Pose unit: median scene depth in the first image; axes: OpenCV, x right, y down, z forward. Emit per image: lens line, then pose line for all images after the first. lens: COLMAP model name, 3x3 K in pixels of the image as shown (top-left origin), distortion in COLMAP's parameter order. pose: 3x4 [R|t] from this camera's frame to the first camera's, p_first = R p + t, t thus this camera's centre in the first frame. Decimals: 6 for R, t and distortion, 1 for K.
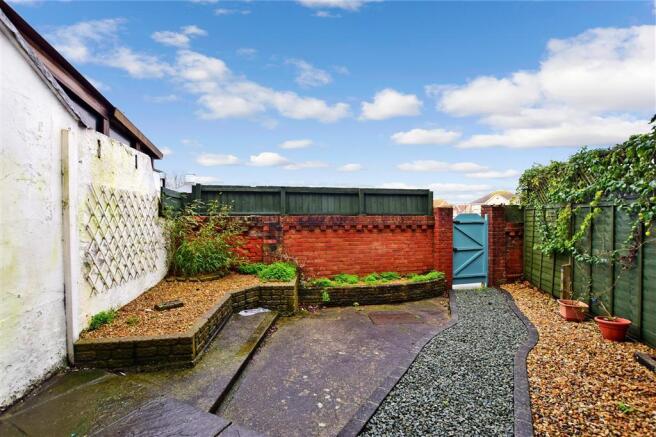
lens RADIAL K [[293.6, 0, 327.8], [0, 293.6, 219.7], [0, 0, 1]] dist [-0.000078, -0.000010]
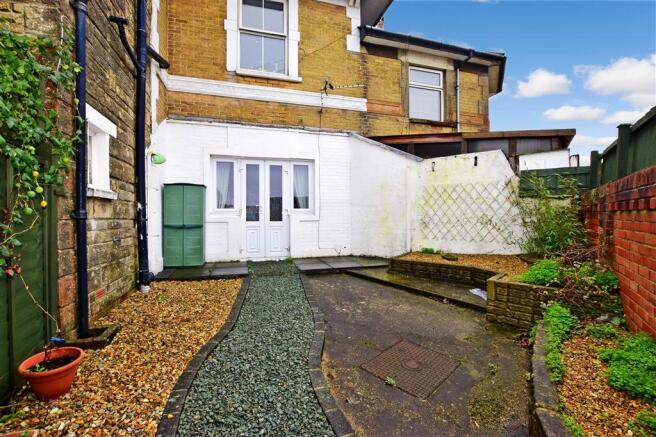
lens RADIAL K [[293.6, 0, 327.9], [0, 293.6, 217.1], [0, 0, 1]] dist [-0.000078, -0.000010]
pose [[-0.734936, 0.004336, -0.678123, 1.439529], [-0.001853, 0.999963, 0.008402, 0.112919], [0.678134, 0.007431, -0.734900, 2.602716]]
